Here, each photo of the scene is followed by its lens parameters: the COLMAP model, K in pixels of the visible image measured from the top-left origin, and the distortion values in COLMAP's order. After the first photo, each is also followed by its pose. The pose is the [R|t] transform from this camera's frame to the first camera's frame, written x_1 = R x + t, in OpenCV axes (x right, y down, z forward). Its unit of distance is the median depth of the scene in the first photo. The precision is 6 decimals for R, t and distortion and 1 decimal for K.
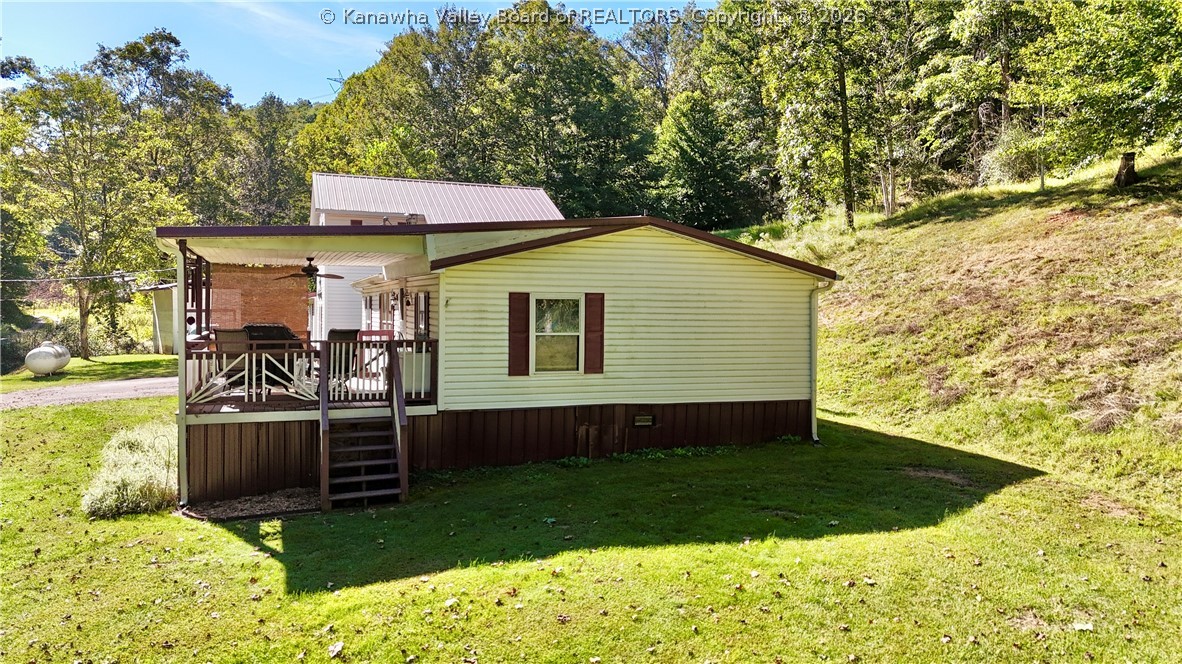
lens RADIAL K [[867.0, 0, 590.6], [0, 867.0, 334.8], [0, 0, 1]] dist [0.071271, -0.062206]
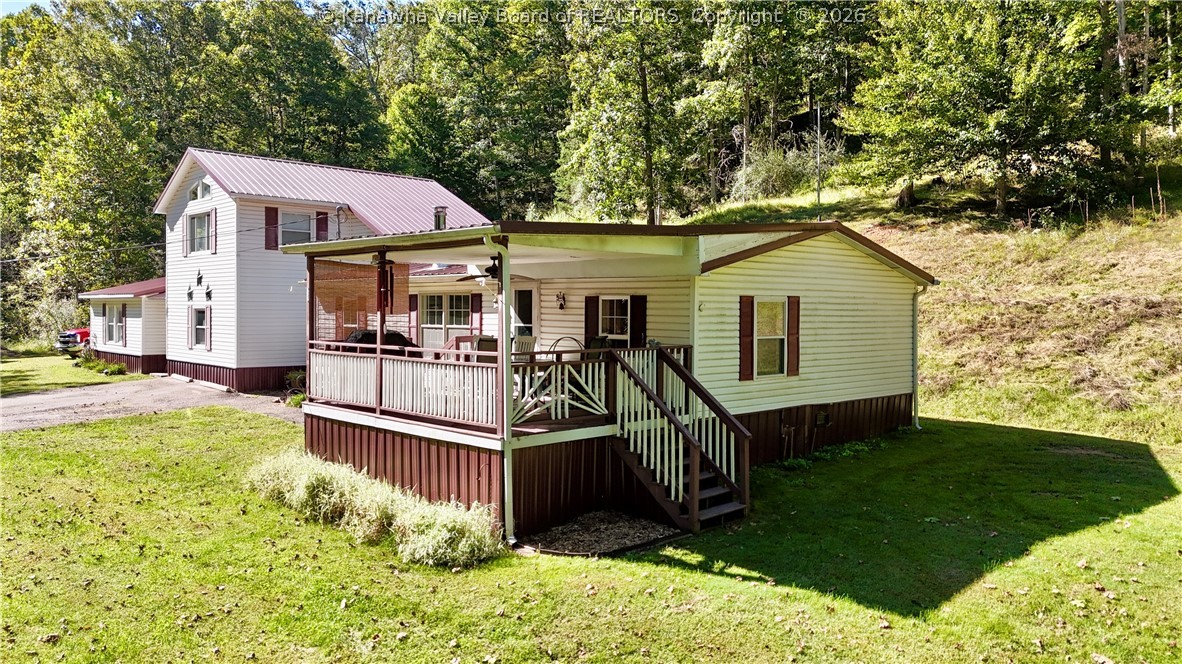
lens RADIAL K [[867.0, 0, 592.6], [0, 867.0, 329.6], [0, 0, 1]] dist [0.071271, -0.062206]
pose [[0.919438, -0.012327, 0.393042, -0.593652], [0.012991, 0.999915, 0.000972, -0.012784], [-0.393020, 0.004213, 0.919520, 0.150122]]
